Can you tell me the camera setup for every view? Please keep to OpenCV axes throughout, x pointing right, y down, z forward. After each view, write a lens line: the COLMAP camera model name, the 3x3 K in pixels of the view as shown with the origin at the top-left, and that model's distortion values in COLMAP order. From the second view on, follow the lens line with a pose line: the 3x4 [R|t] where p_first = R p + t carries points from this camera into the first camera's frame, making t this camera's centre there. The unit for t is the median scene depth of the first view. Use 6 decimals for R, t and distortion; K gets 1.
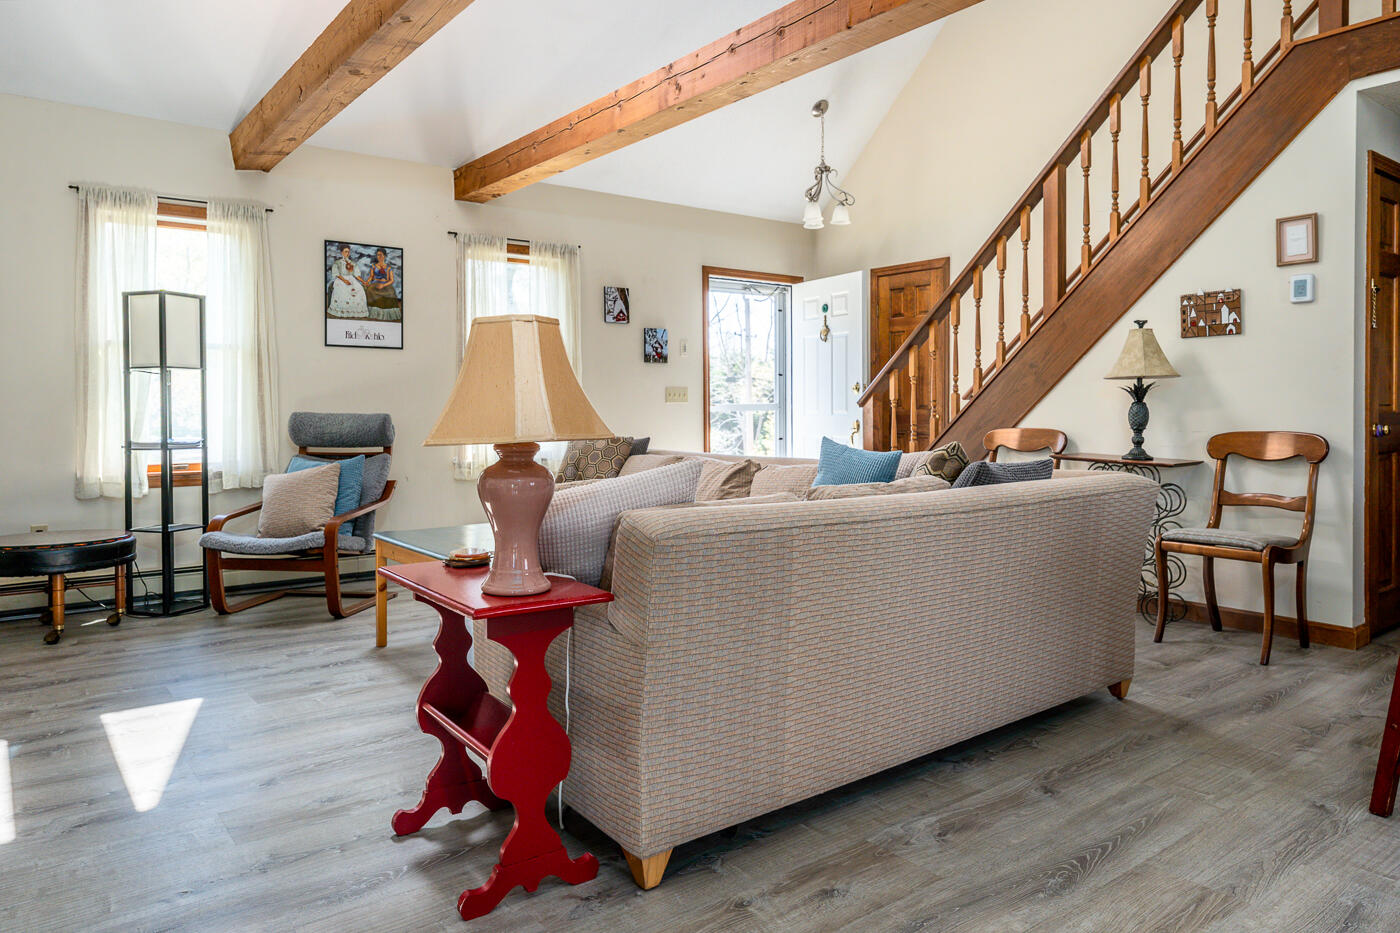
lens RADIAL K [[933.3, 0, 701.4], [0, 933.3, 419.9], [0, 0, 1]] dist [0.001535, -0.002412]
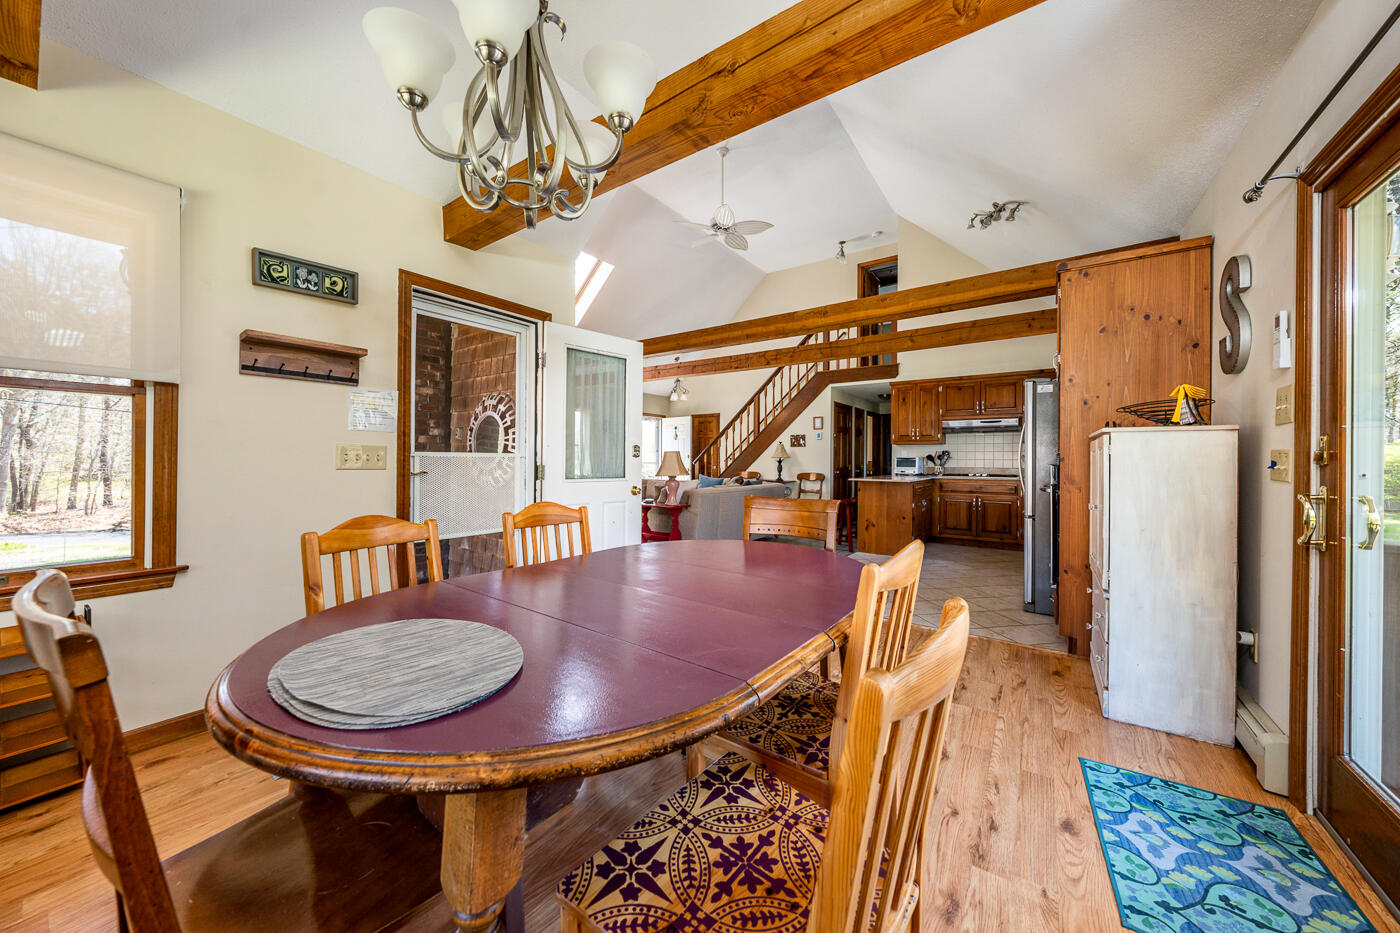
lens RADIAL K [[481.5, 0, 707.1], [0, 481.5, 460.2], [0, 0, 1]] dist [-0.005604, 0.001032]
pose [[0.952539, 0.010252, 0.304244, -0.358160], [-0.007474, 0.999919, -0.010296, -0.014021], [-0.304324, 0.007533, 0.952539, -0.672542]]
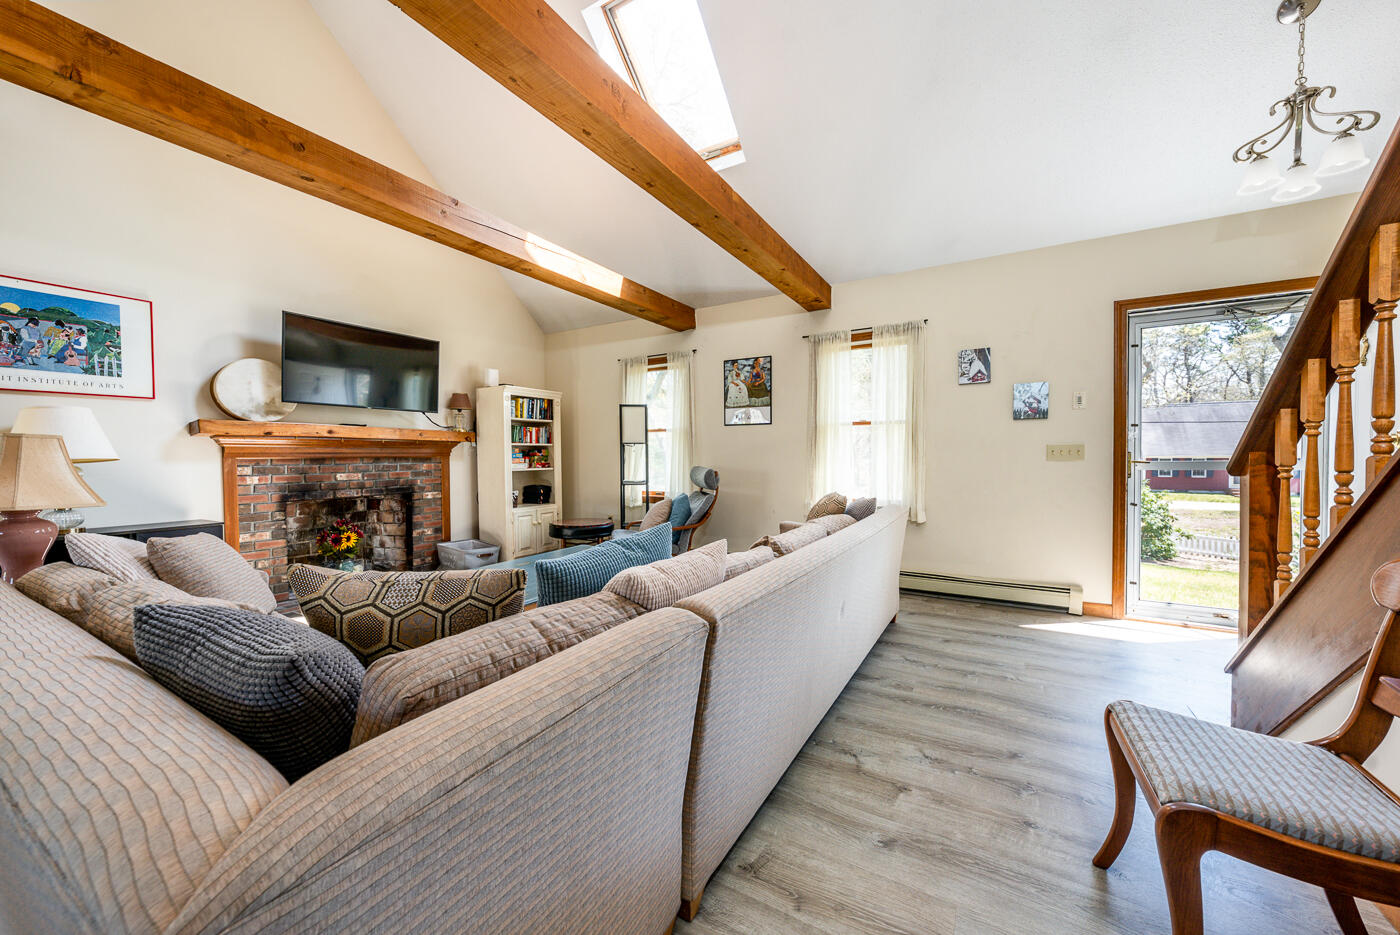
lens RADIAL K [[481.5, 0, 693.6], [0, 481.5, 463.4], [0, 0, 1]] dist [-0.005604, 0.001032]
pose [[0.354632, 0.022574, -0.934733, 0.459035], [-0.008901, 0.999745, 0.020766, -0.037506], [0.934963, 0.000956, 0.354743, 0.808211]]
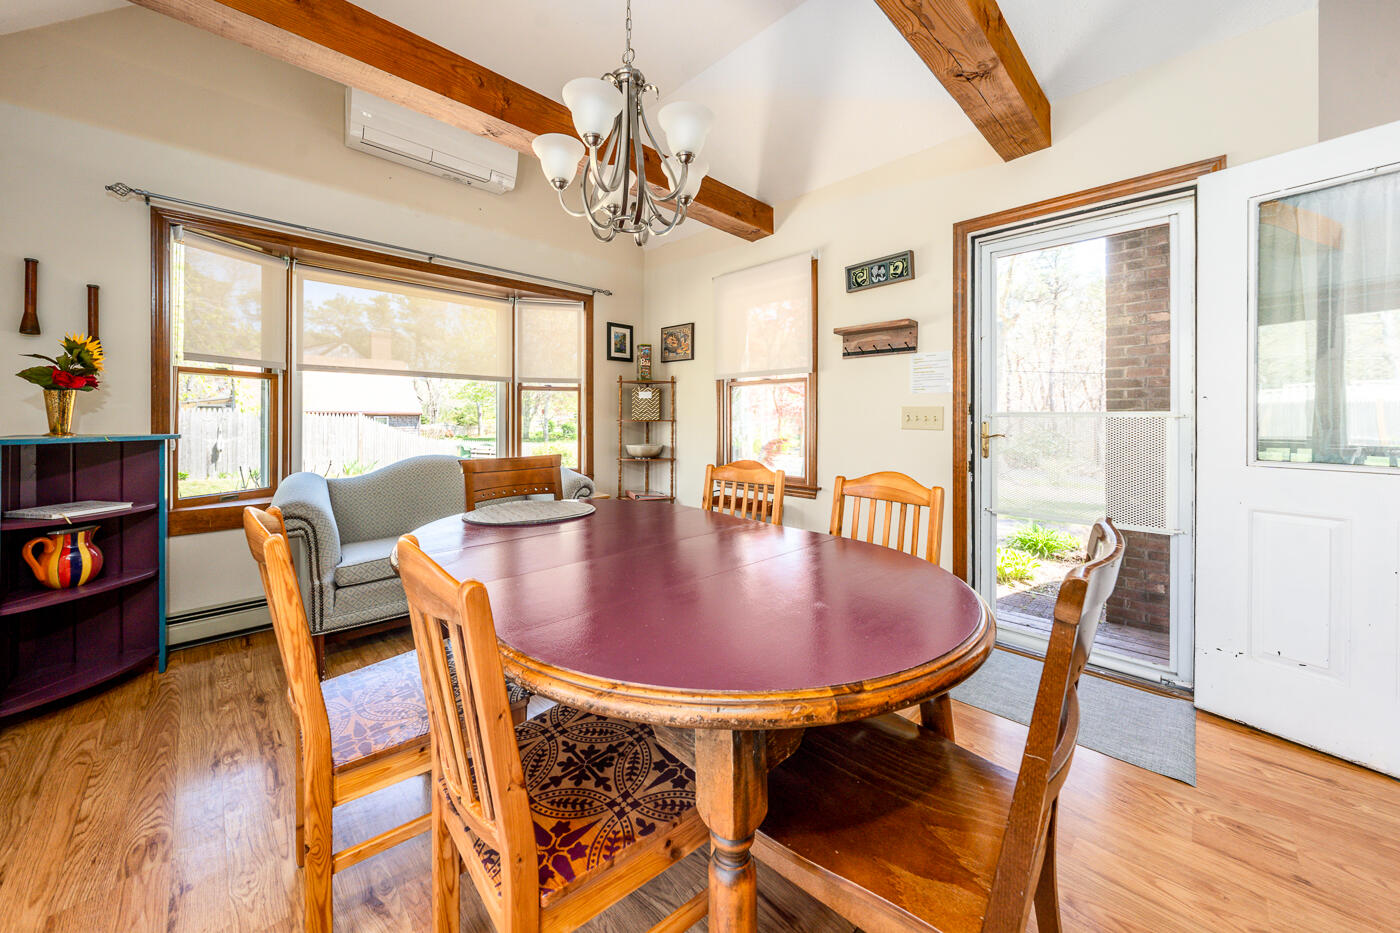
lens RADIAL K [[509.7, 0, 693.3], [0, 509.7, 419.4], [0, 0, 1]] dist [-0.003171, -0.000106]
pose [[0.112087, 0.007035, -0.993673, 0.001739], [-0.013535, 0.999893, 0.005553, -0.018190], [0.993606, 0.012827, 0.112170, -0.391259]]
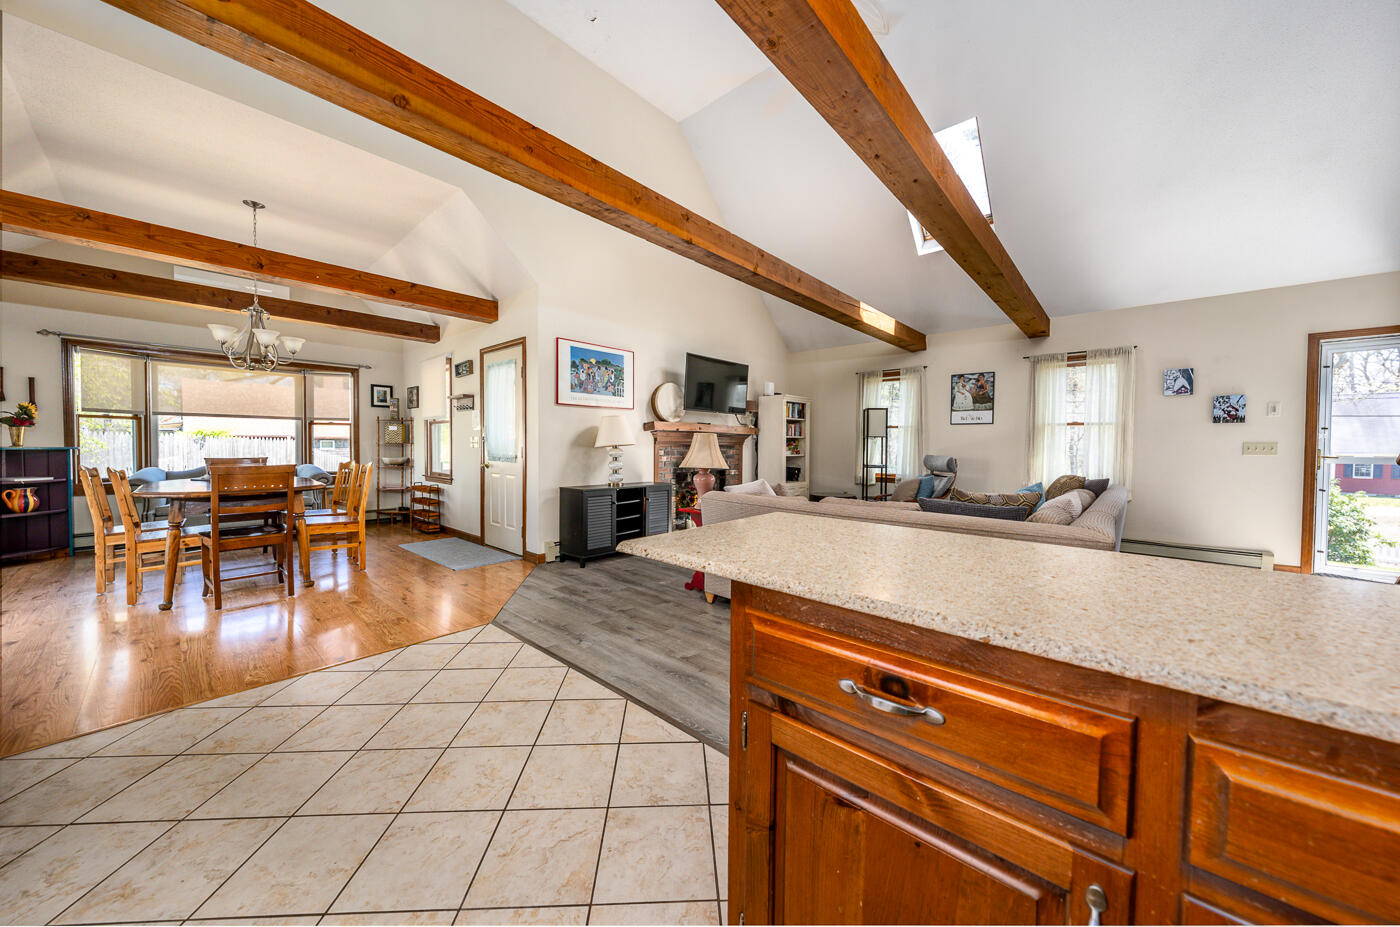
lens RADIAL K [[481.5, 0, 703.4], [0, 481.5, 455.9], [0, 0, 1]] dist [-0.005604, 0.001032]
pose [[0.193489, 0.032170, -0.980575, 0.716980], [-0.021146, 0.999367, 0.028614, -0.032582], [0.980875, 0.015198, 0.194047, 0.282848]]
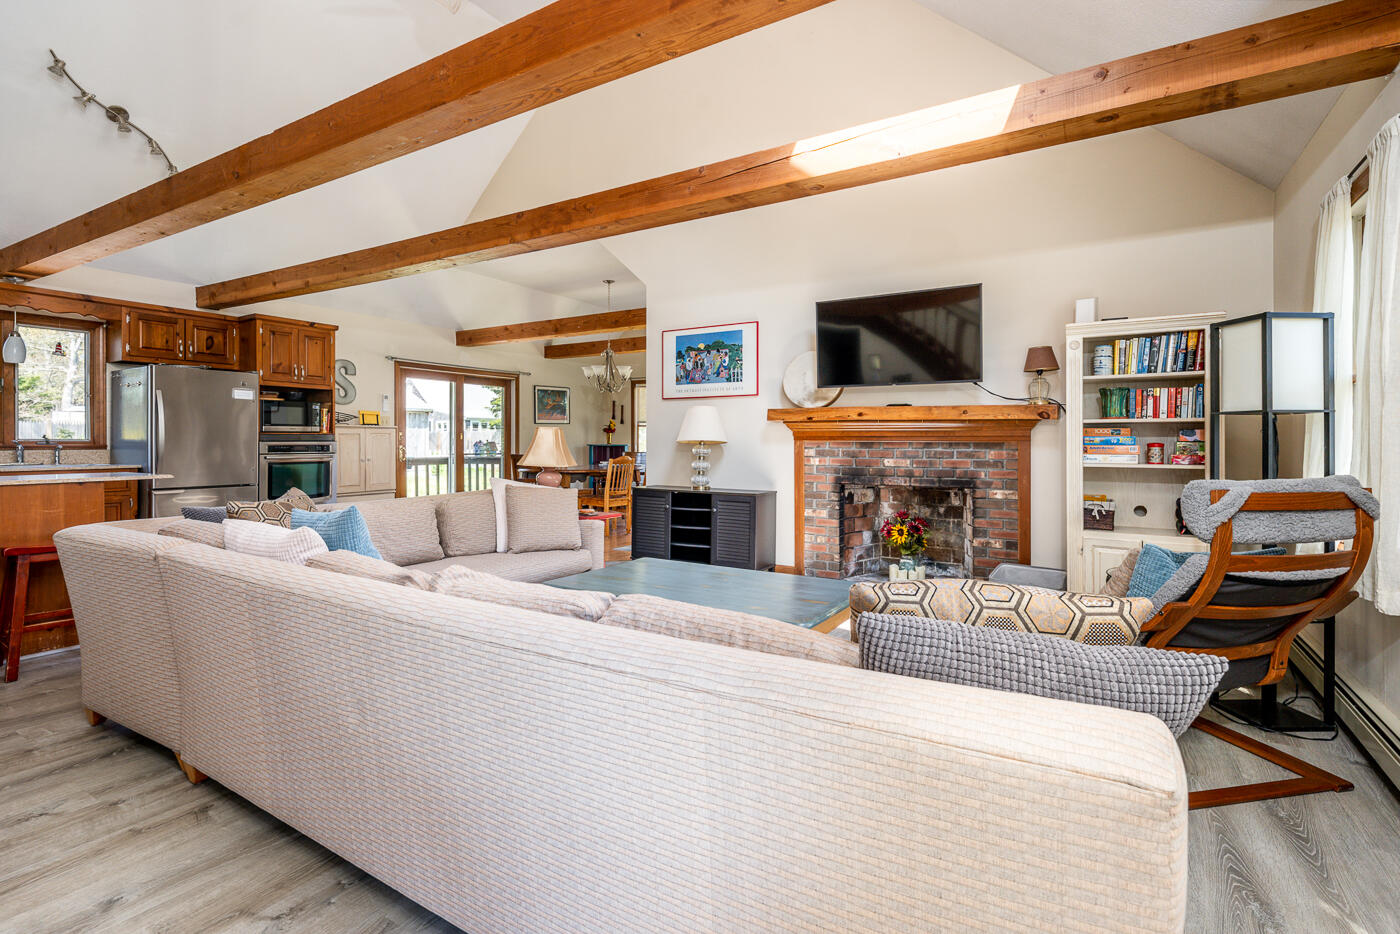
lens RADIAL K [[631.0, 0, 689.5], [0, 631.0, 440.6], [0, 0, 1]] dist [0.008186, -0.000175]
pose [[-0.917185, 0.004738, -0.398435, 0.137386], [-0.000706, 0.999908, 0.013516, -0.039624], [0.398462, 0.012678, -0.917097, 1.354343]]
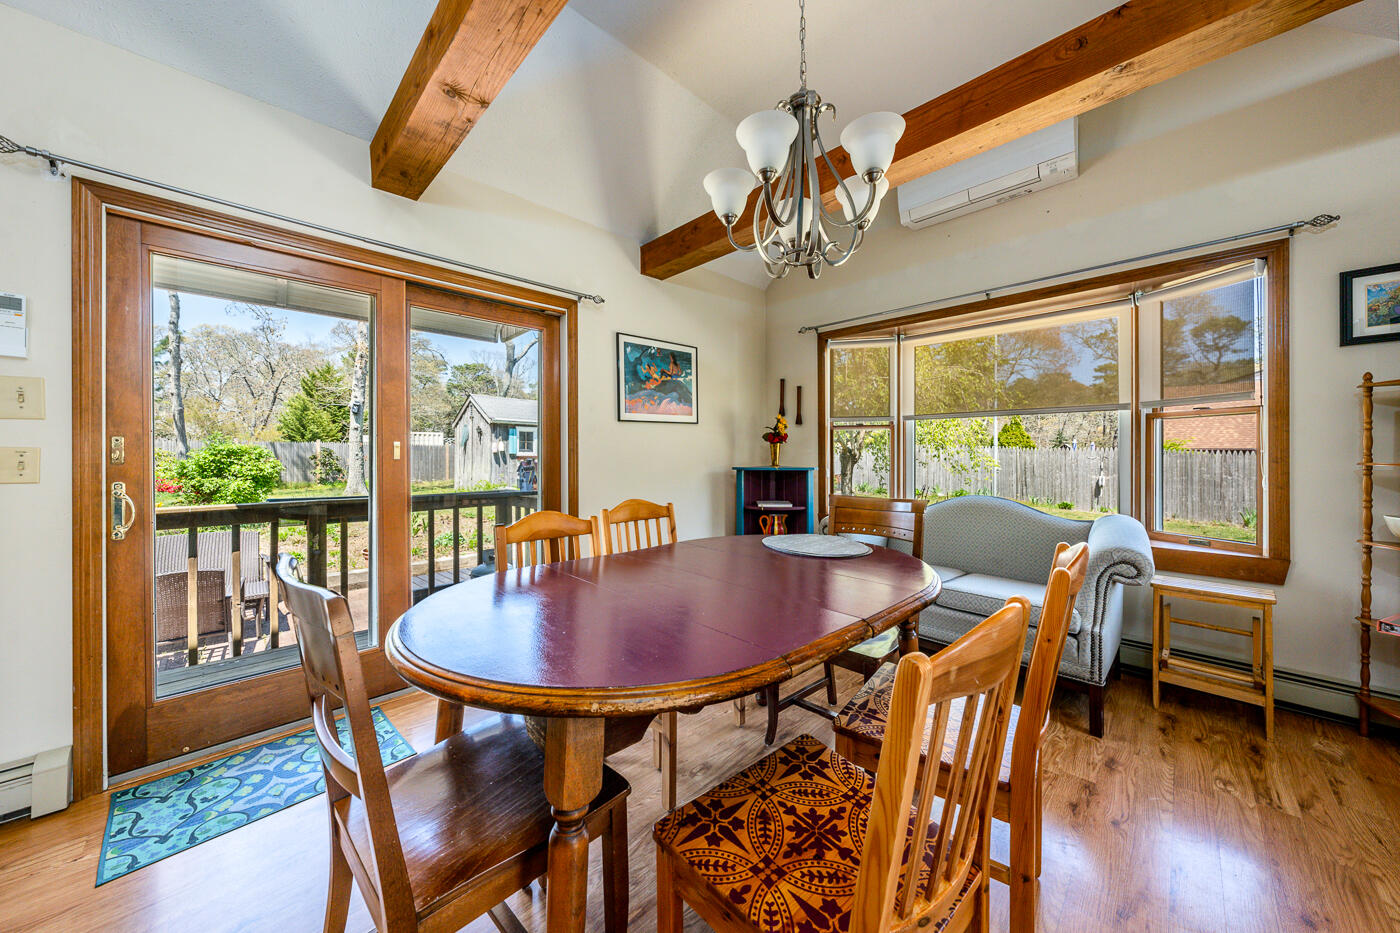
lens RADIAL K [[481.5, 0, 712.4], [0, 481.5, 451.7], [0, 0, 1]] dist [-0.005604, 0.001032]
pose [[-0.990689, 0.005048, -0.136048, -0.294127], [0.004492, 0.999980, 0.004397, -0.024493], [0.136067, 0.003745, -0.990693, -0.071404]]
